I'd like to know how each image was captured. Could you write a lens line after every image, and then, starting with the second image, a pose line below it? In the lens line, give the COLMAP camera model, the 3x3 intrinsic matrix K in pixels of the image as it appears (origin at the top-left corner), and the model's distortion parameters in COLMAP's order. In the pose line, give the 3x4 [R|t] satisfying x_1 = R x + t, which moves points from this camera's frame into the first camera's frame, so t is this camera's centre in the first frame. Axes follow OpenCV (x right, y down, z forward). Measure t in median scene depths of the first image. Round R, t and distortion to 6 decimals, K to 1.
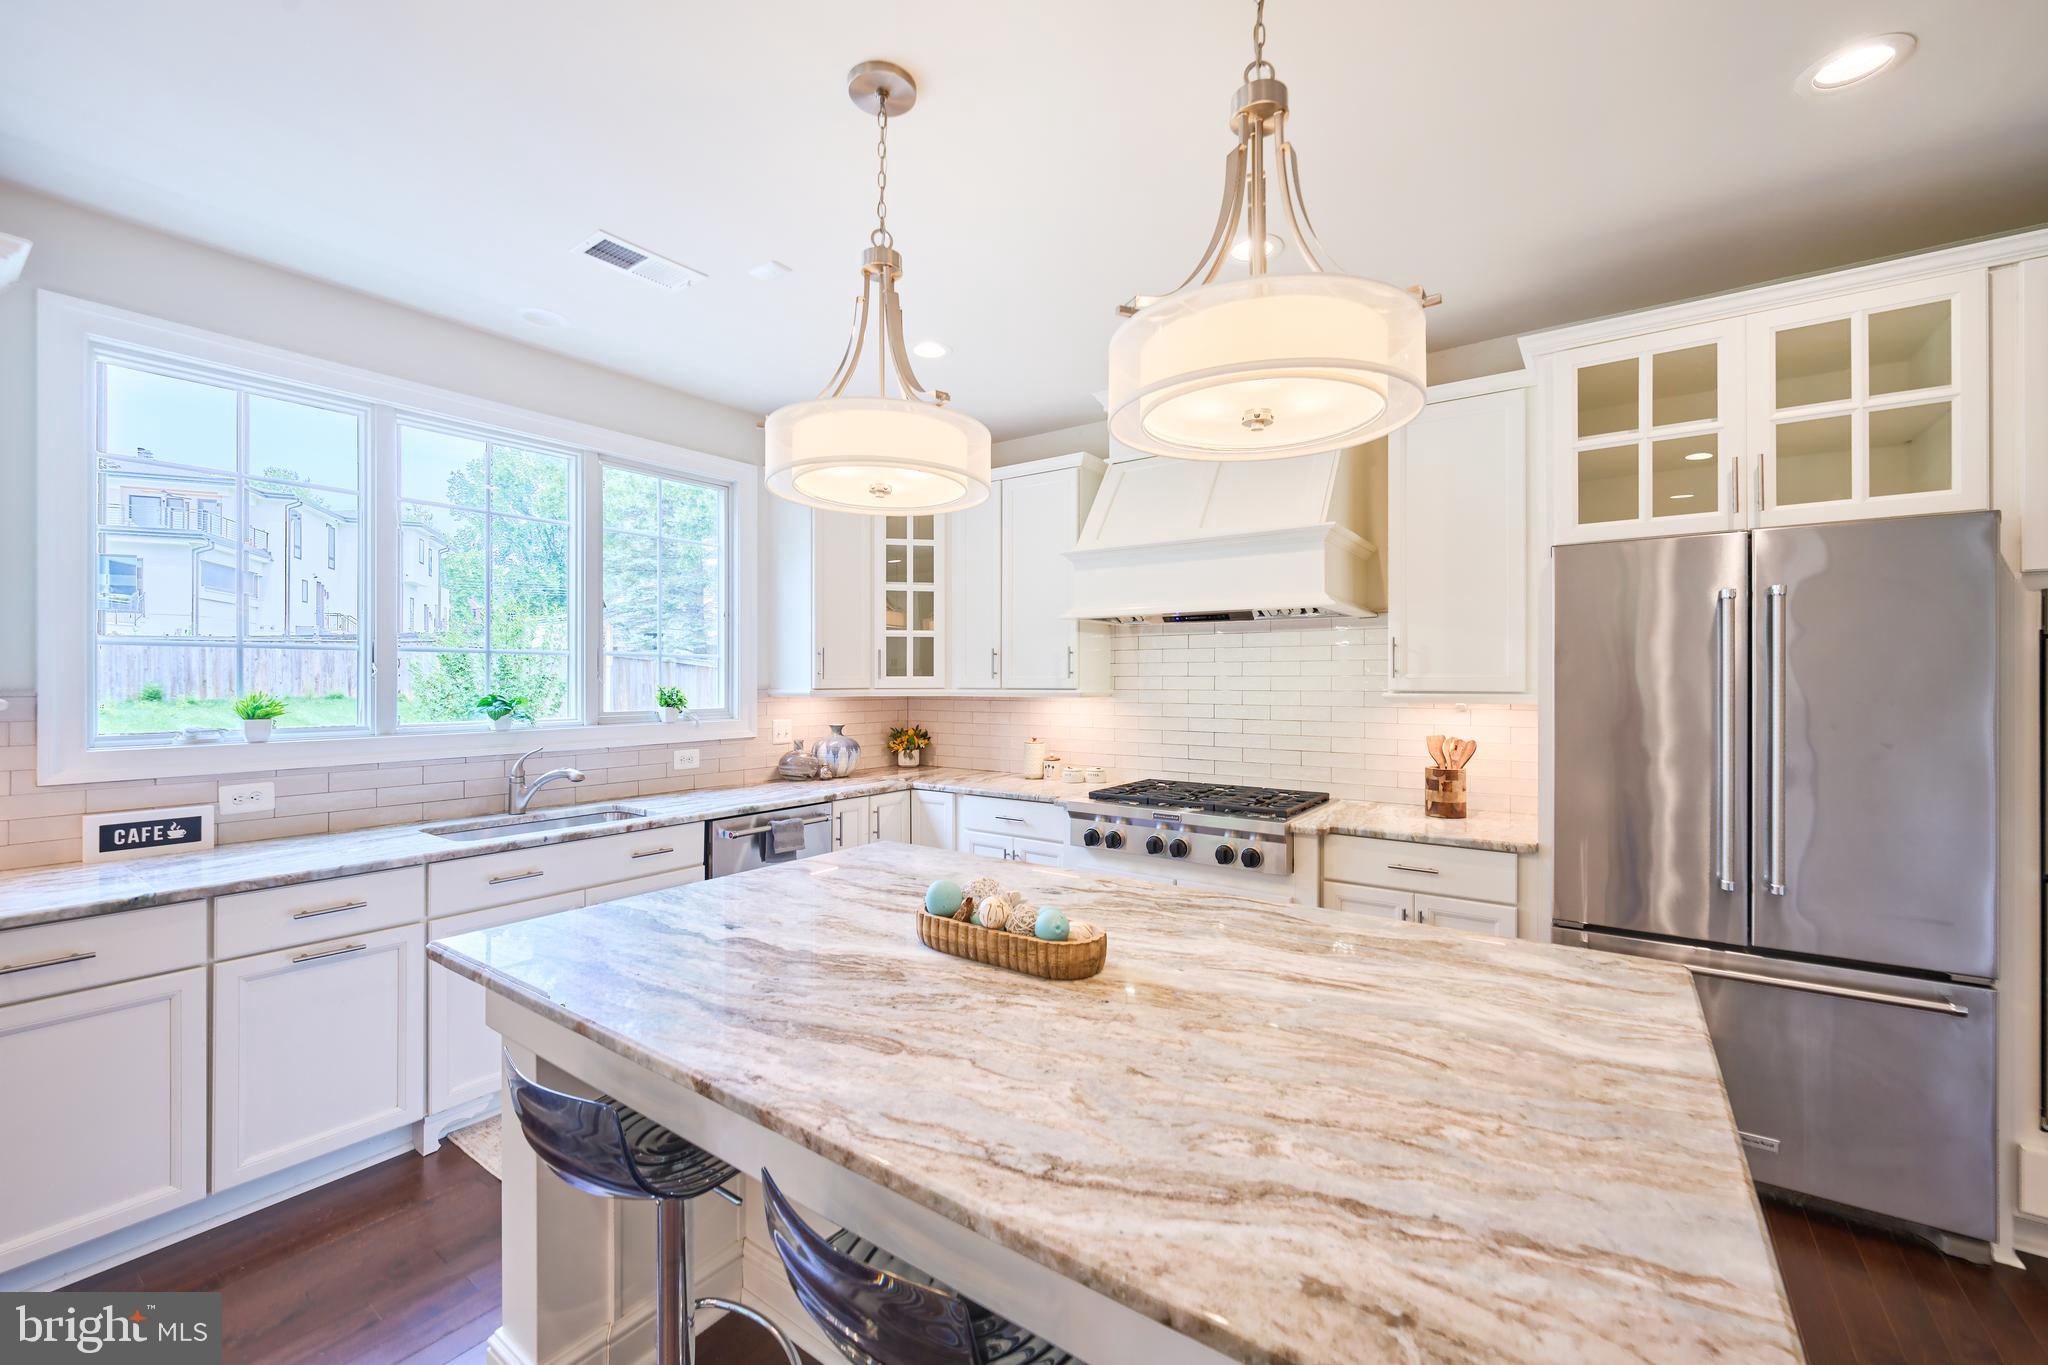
lens RADIAL K [[814.8, 0, 1034.0], [0, 814.8, 681.0], [0, 0, 1]] dist [-0.000749, 0.000008]
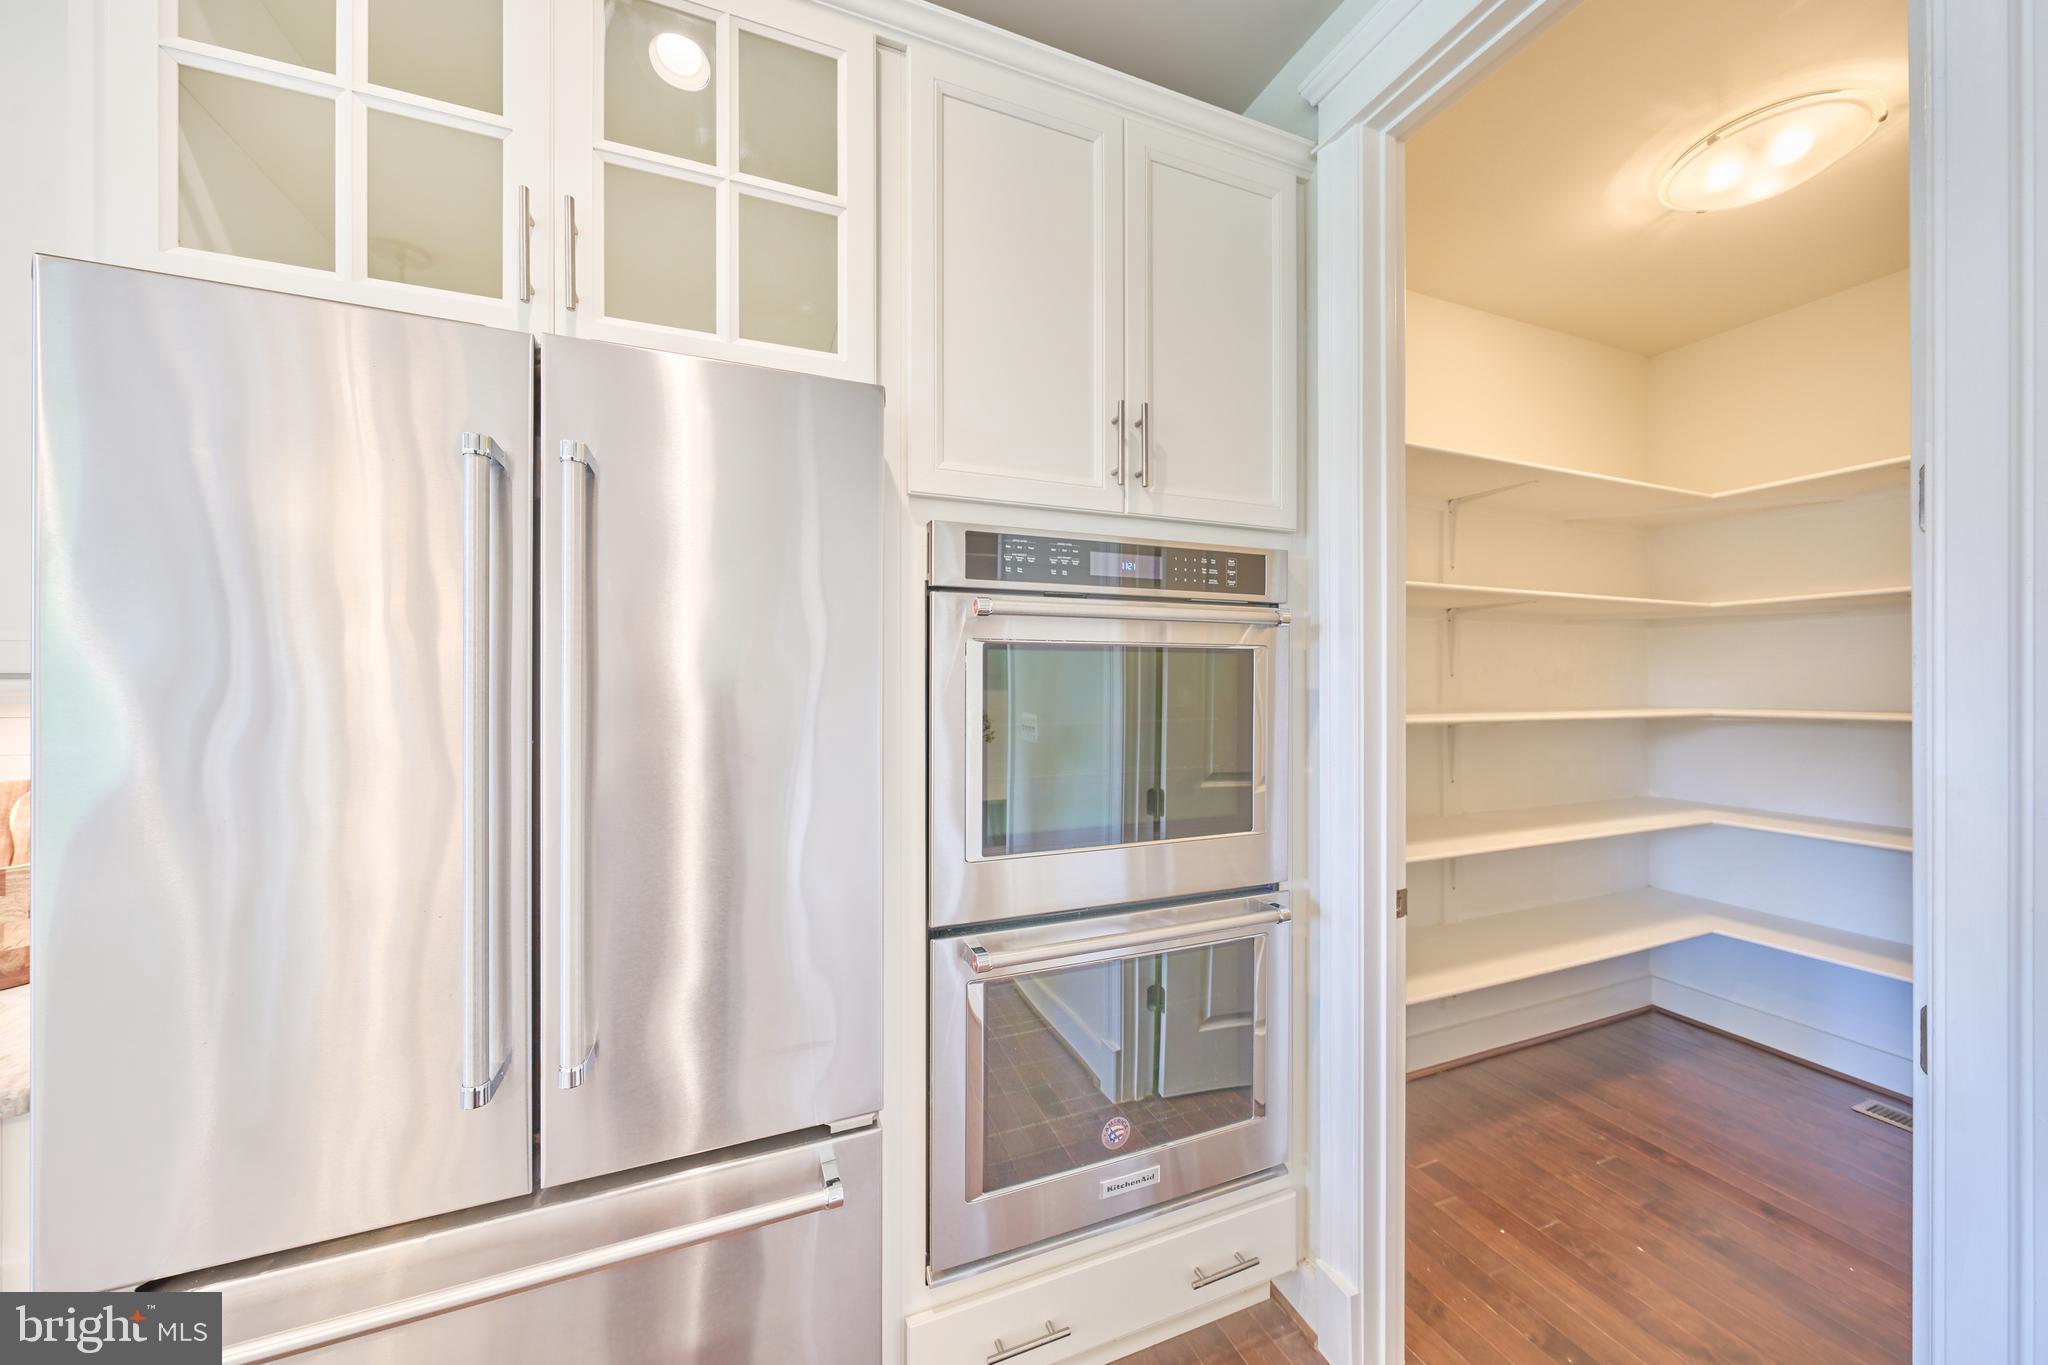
lens RADIAL K [[709.9, 0, 1024.0], [0, 709.9, 682.5], [0, 0, 1]] dist [-0.000965, -0.000041]
pose [[0.545537, 0.001418, 0.838086, 0.509509], [0.000057, 0.999999, -0.001729, 0.018358], [-0.838087, 0.000991, 0.545536, 0.393937]]
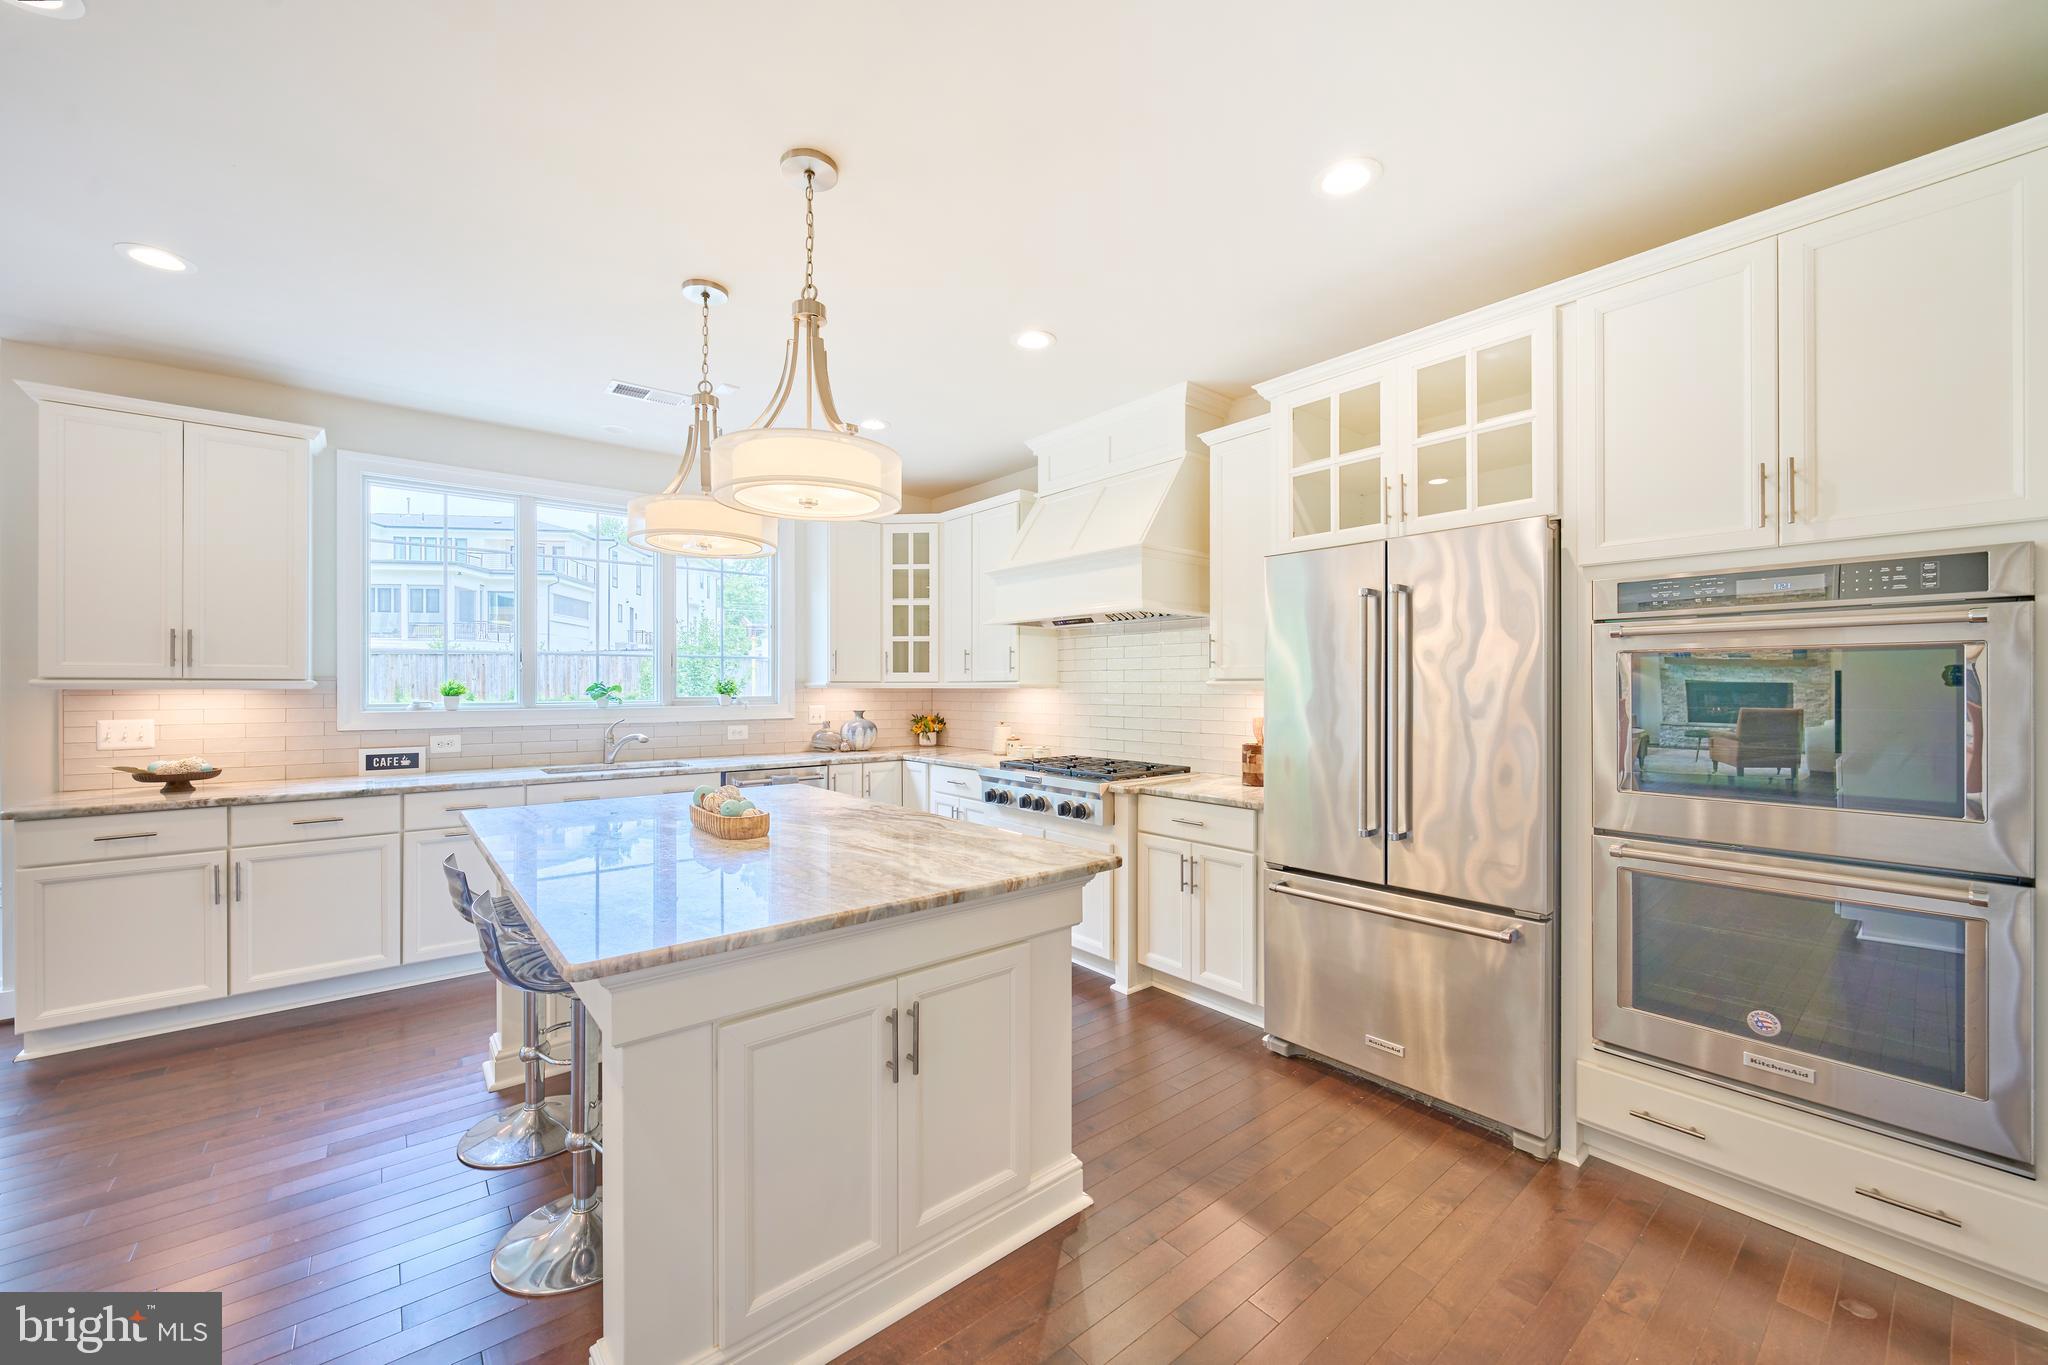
lens RADIAL K [[784.5, 0, 1030.3], [0, 784.5, 687.8], [0, 0, 1]] dist [-0.000796, 0.000128]
pose [[0.965654, 0.000365, -0.259833, 0.501262], [-0.000335, 1.000000, 0.000162, 0.025868], [0.259833, -0.000069, 0.965654, -0.188544]]
